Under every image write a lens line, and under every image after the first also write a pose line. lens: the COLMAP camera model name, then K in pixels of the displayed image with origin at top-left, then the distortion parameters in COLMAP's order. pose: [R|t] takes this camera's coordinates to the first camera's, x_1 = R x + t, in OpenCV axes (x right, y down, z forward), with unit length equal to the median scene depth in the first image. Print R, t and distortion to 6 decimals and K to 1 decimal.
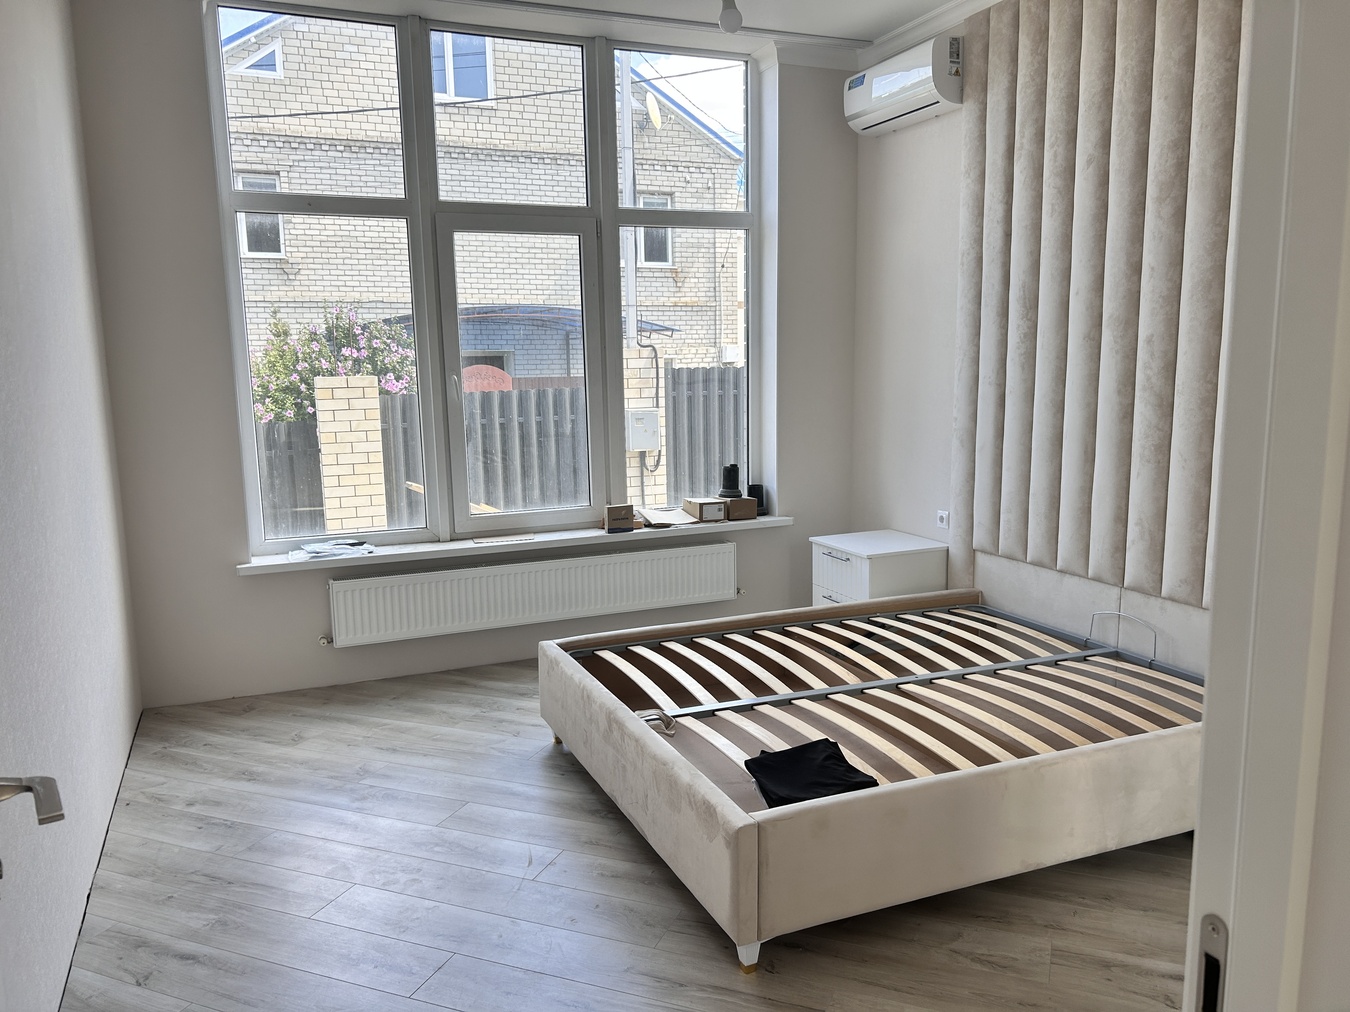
lens RADIAL K [[1011.4, 0, 671.4], [0, 1011.4, 510.6], [0, 0, 1]] dist [0.007556, 0.005458]
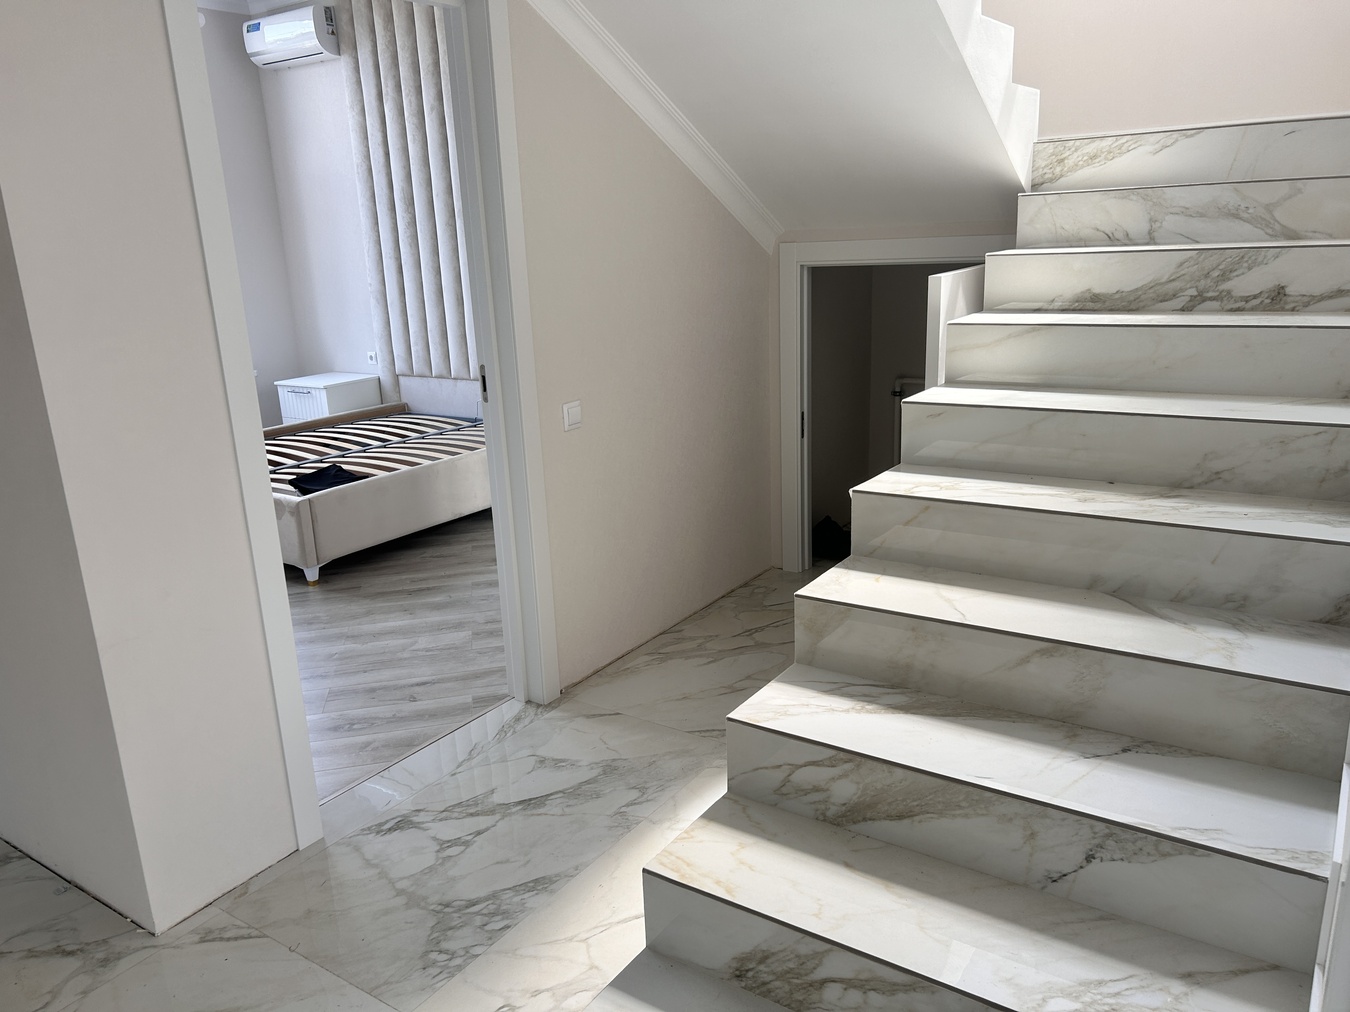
lens RADIAL K [[1011.4, 0, 675.5], [0, 1011.4, 511.2], [0, 0, 1]] dist [0.007556, 0.005458]
pose [[0.834859, -0.168683, 0.523982, -0.168045], [0.114510, 0.984286, 0.134418, 0.084325], [-0.538422, -0.052219, 0.841056, -0.465976]]
